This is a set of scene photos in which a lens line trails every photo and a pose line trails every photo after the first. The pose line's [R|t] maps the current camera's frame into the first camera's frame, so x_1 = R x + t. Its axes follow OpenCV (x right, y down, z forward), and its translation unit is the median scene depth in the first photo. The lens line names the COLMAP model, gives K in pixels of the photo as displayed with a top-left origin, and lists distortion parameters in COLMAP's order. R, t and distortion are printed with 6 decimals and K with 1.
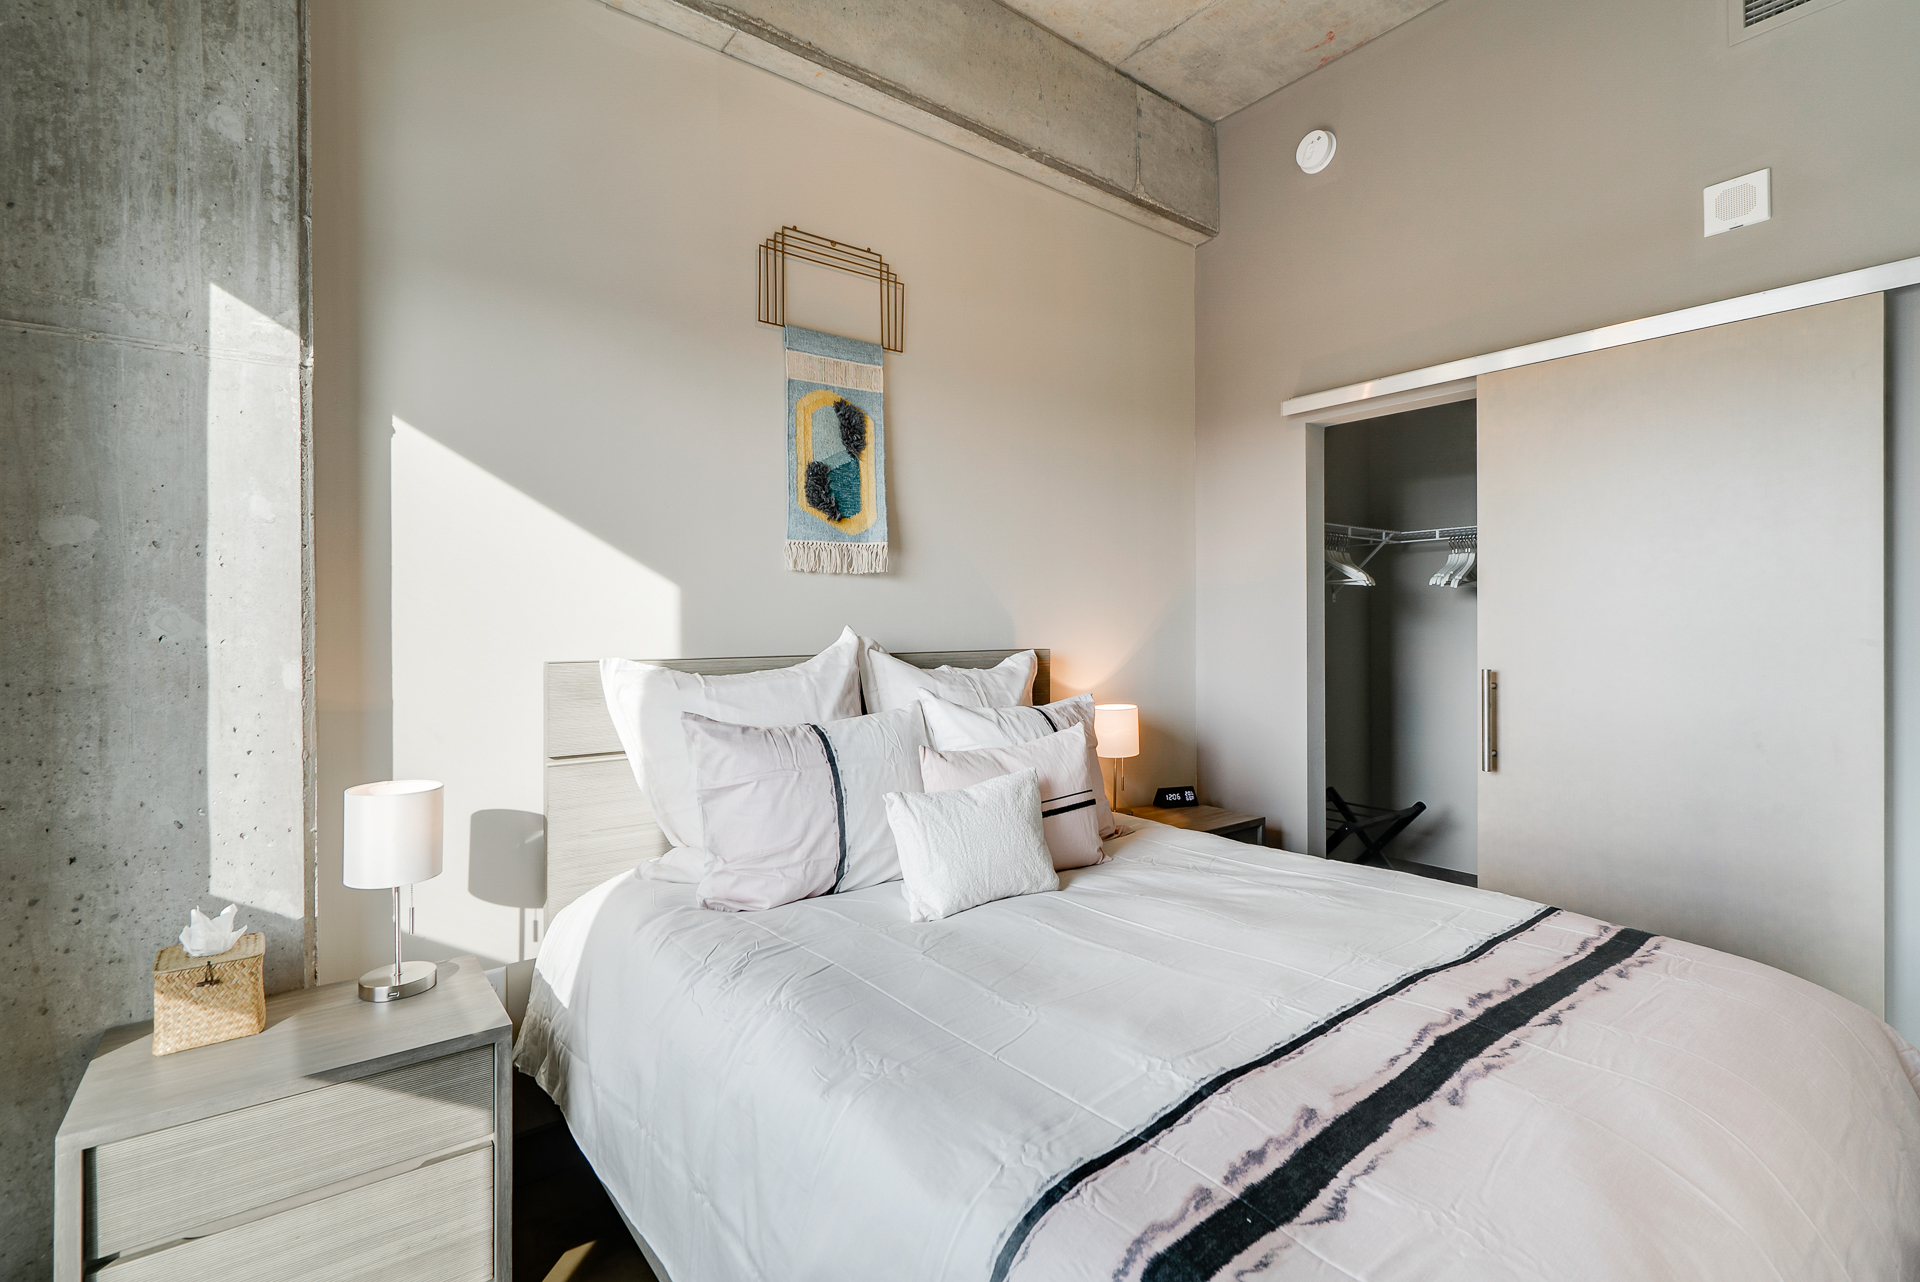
lens RADIAL K [[864.0, 0, 959.2], [0, 864.0, 624.3], [0, 0, 1]] dist [-0.003163, 0.000360]
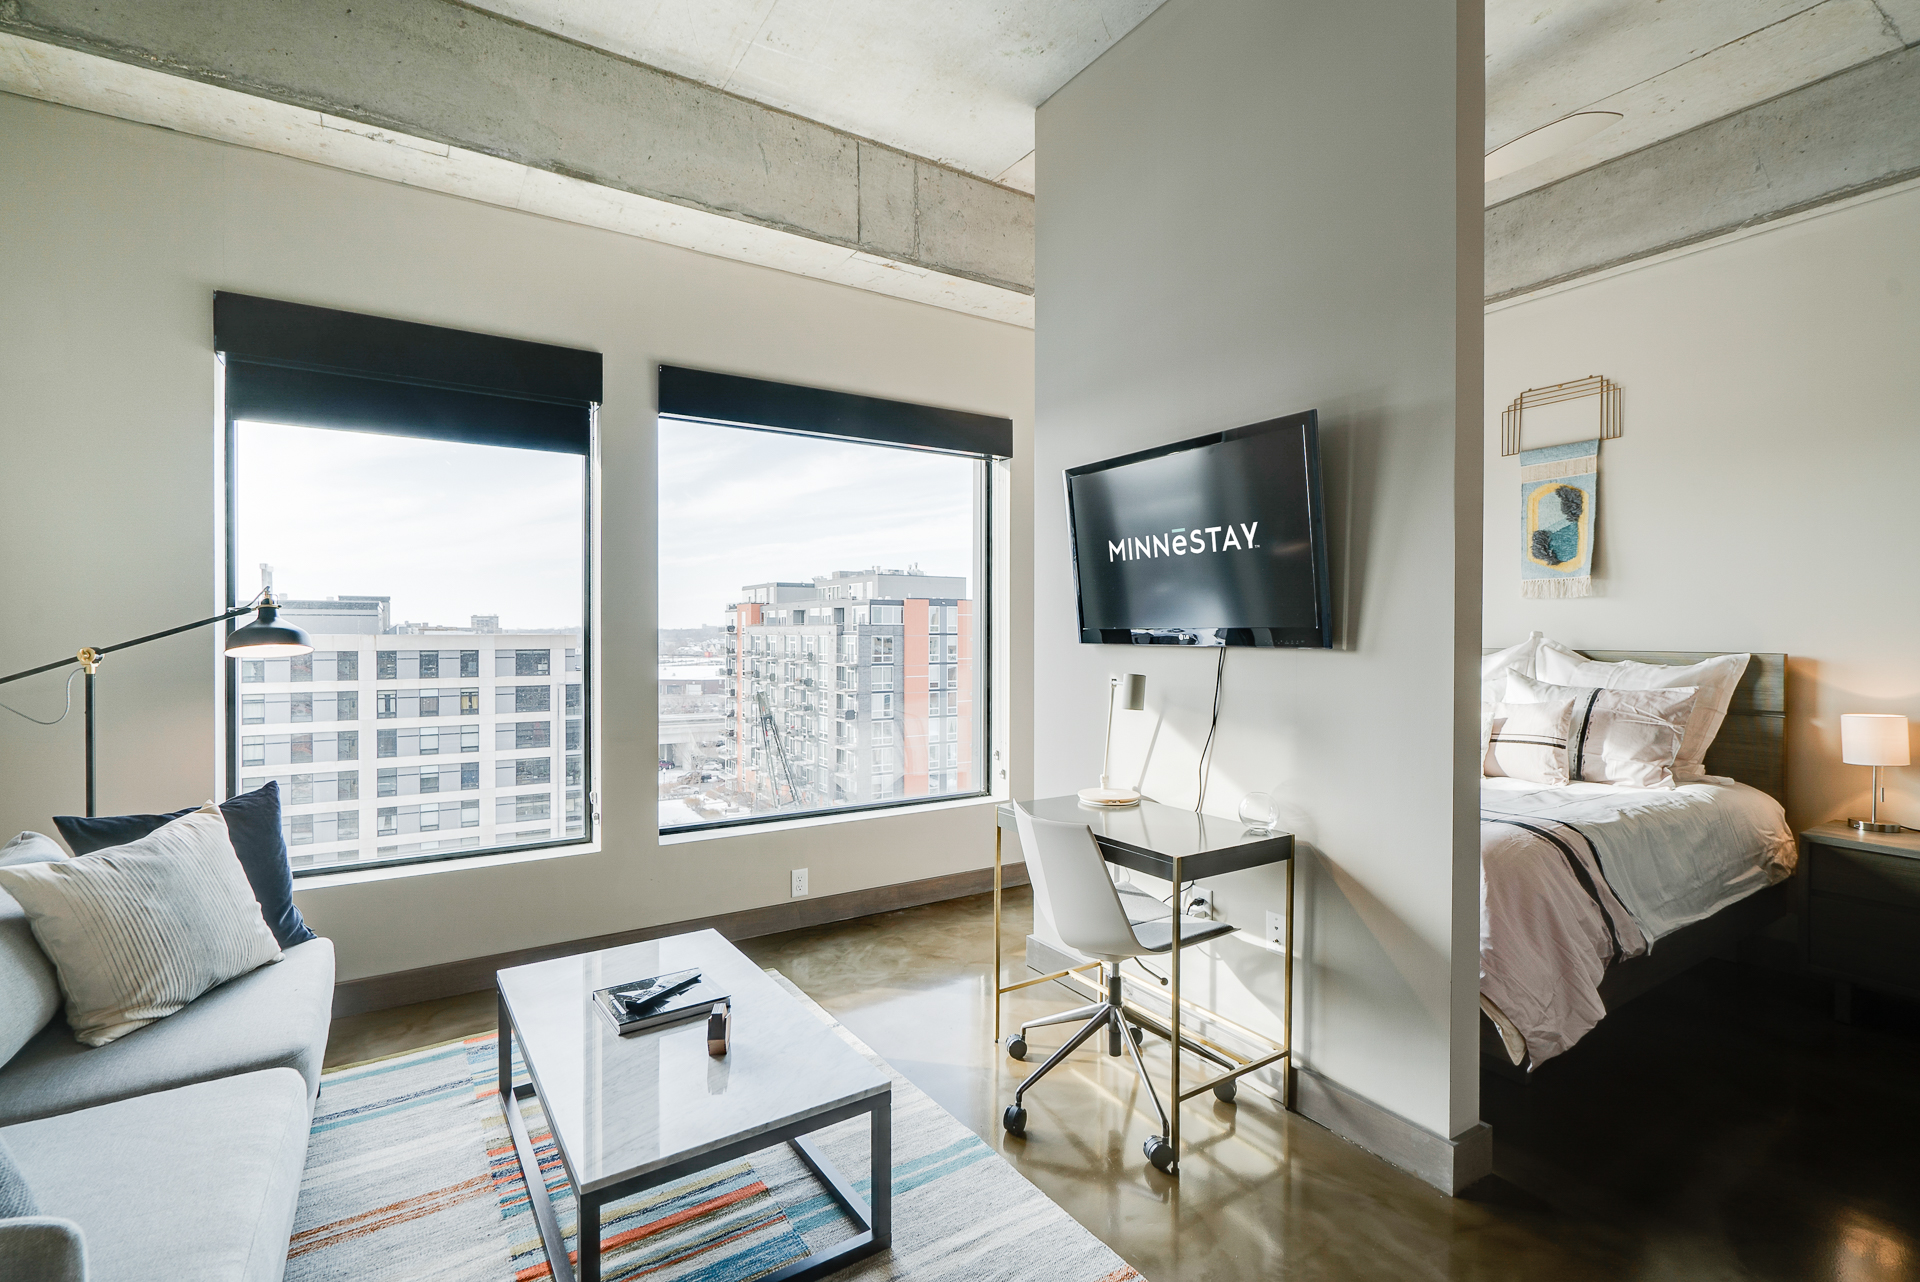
lens RADIAL K [[872.8, 0, 956.6], [0, 872.8, 637.5], [0, 0, 1]] dist [0.002937, 0.000403]
pose [[-0.088705, 0.013617, -0.995965, 2.411063], [0.000298, 0.999907, 0.013645, -0.014422], [0.996058, 0.000913, -0.088701, 0.088771]]
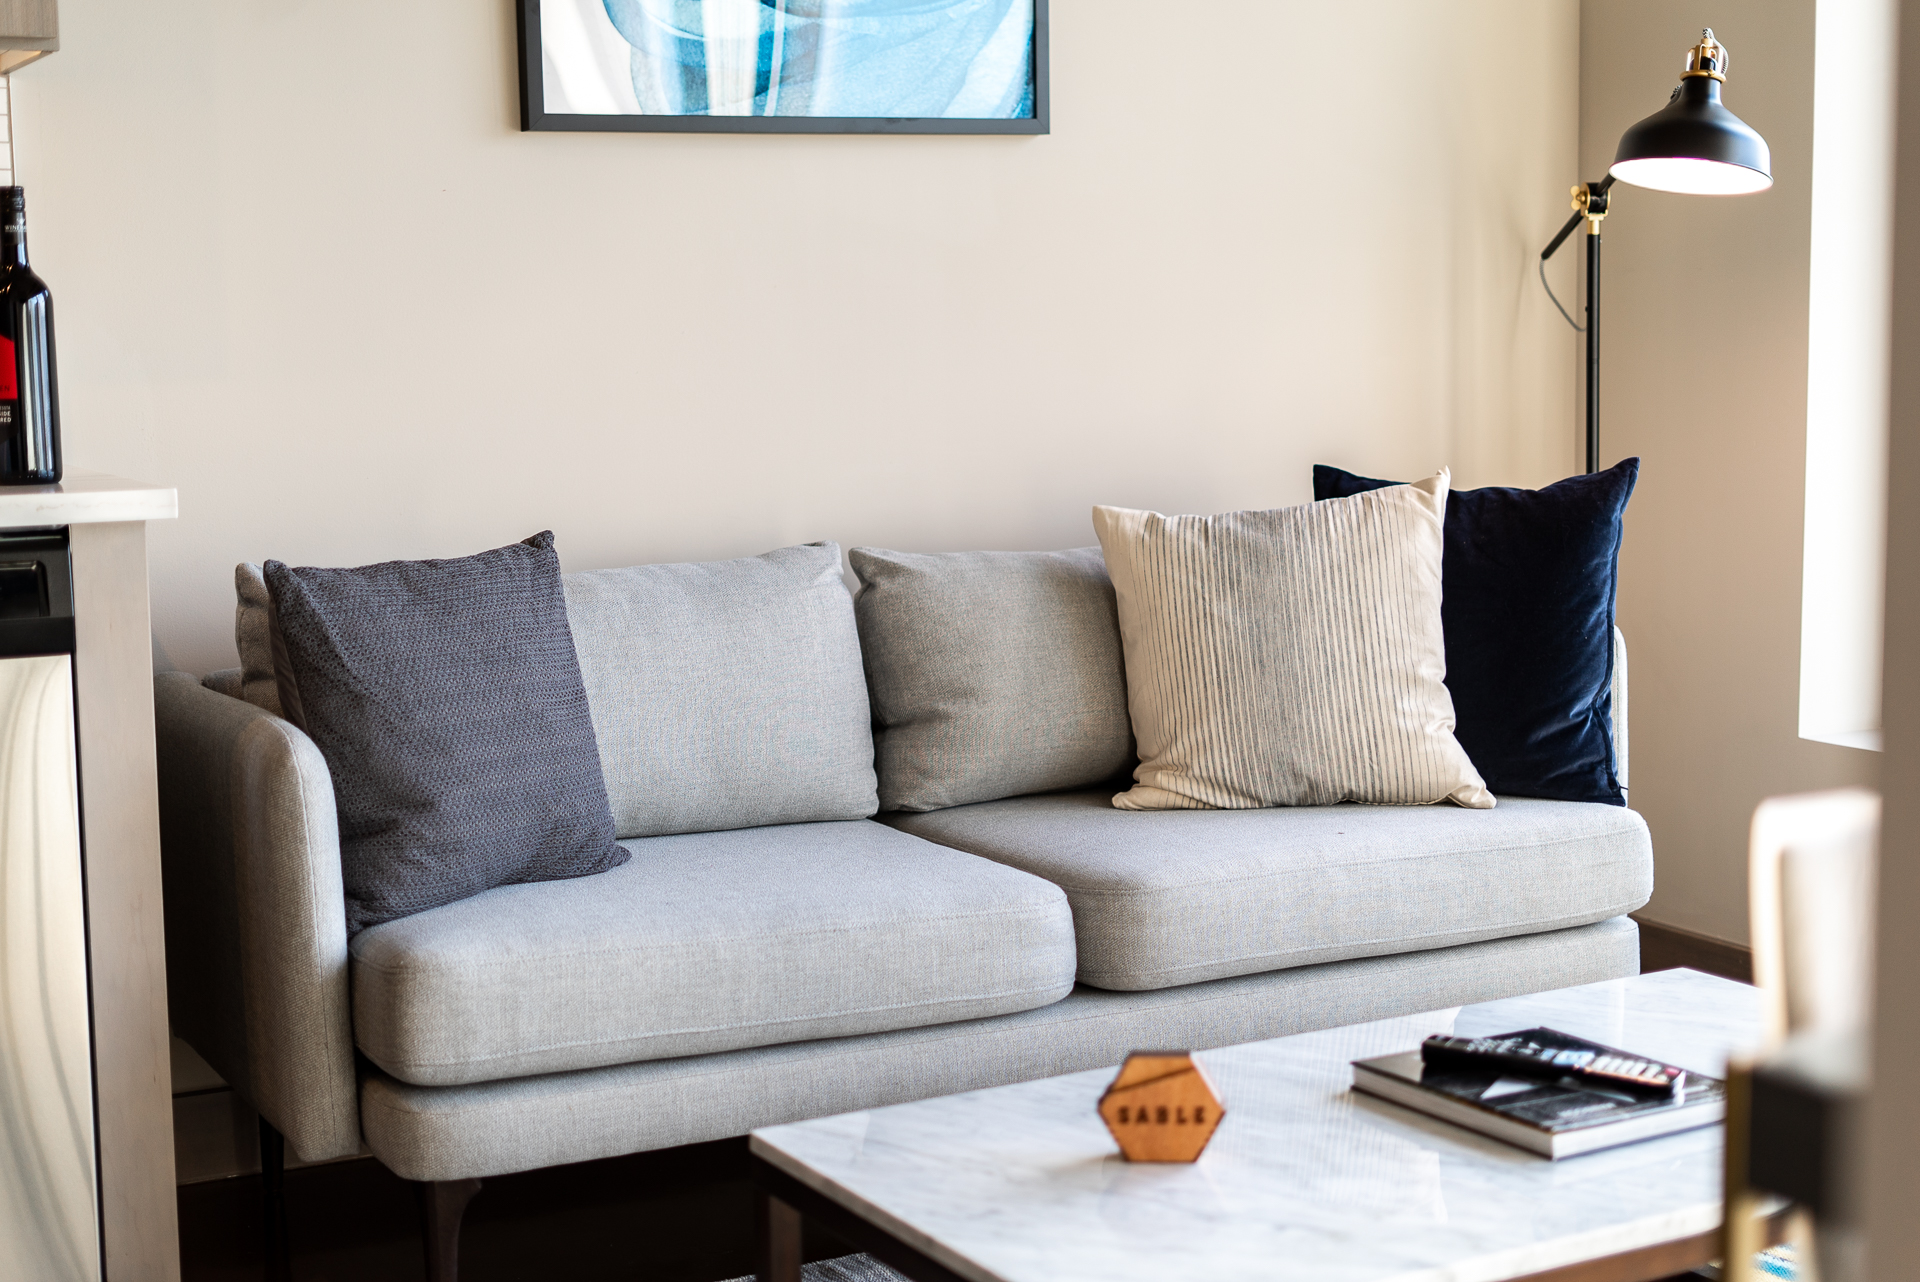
lens RADIAL K [[2840.3, 0, 1001.6], [0, 2840.3, 615.2], [0, 0, 1]] dist [-0.002536, -0.043250]
pose [[-0.987079, 0.002178, 0.160220, 1.139621], [0.019572, 0.994059, 0.107067, 0.126319], [-0.159035, 0.108820, -0.981257, 1.102643]]
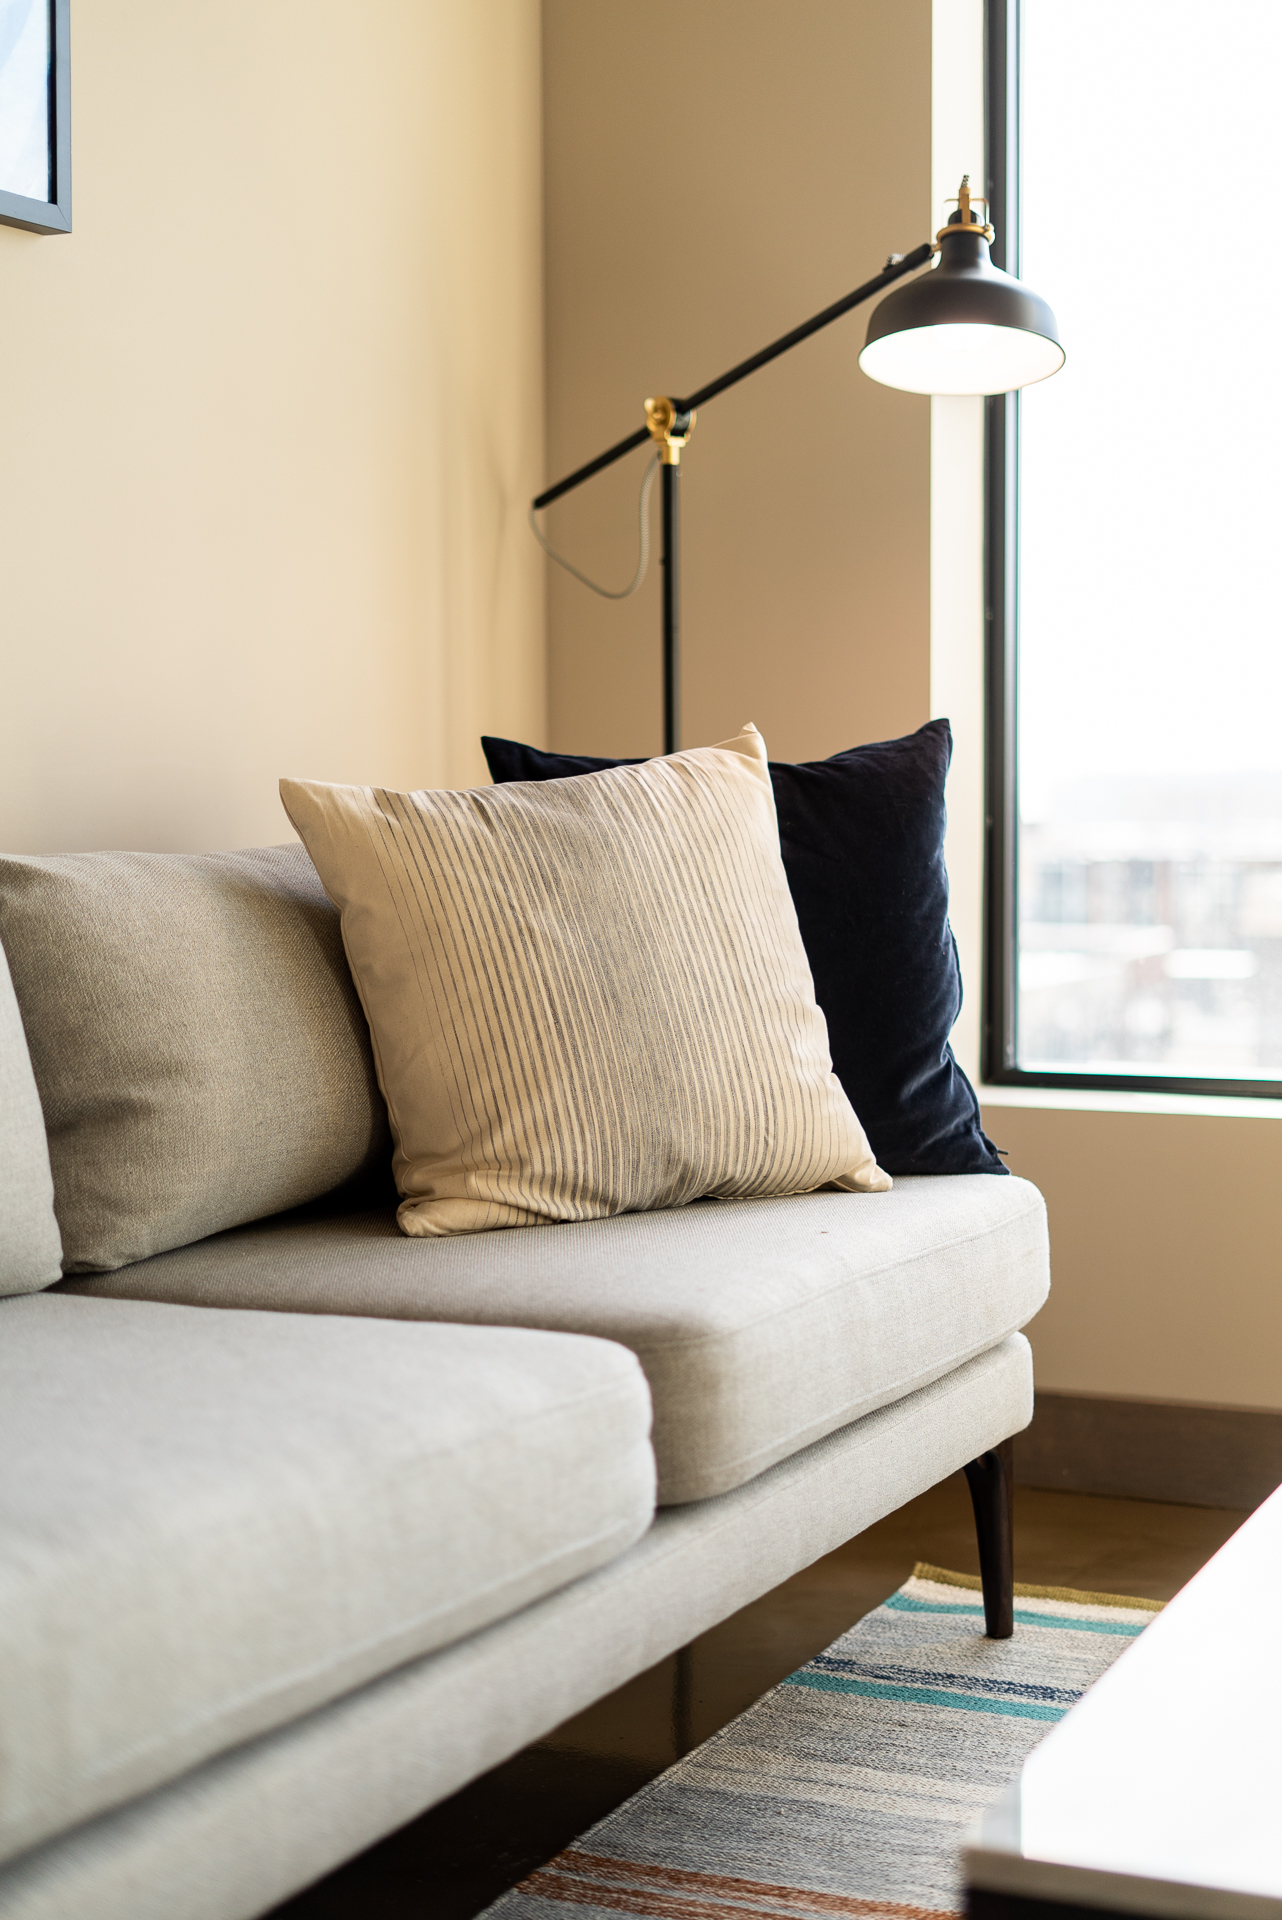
lens RADIAL K [[2840.3, 0, 641.8], [0, 2840.3, 989.3], [0, 0, 1]] dist [-0.002536, -0.043250]
pose [[-0.895695, 0.041927, -0.442688, 1.934881], [0.011434, 0.997387, 0.071328, 0.293732], [0.444522, 0.058826, -0.893834, 0.235487]]
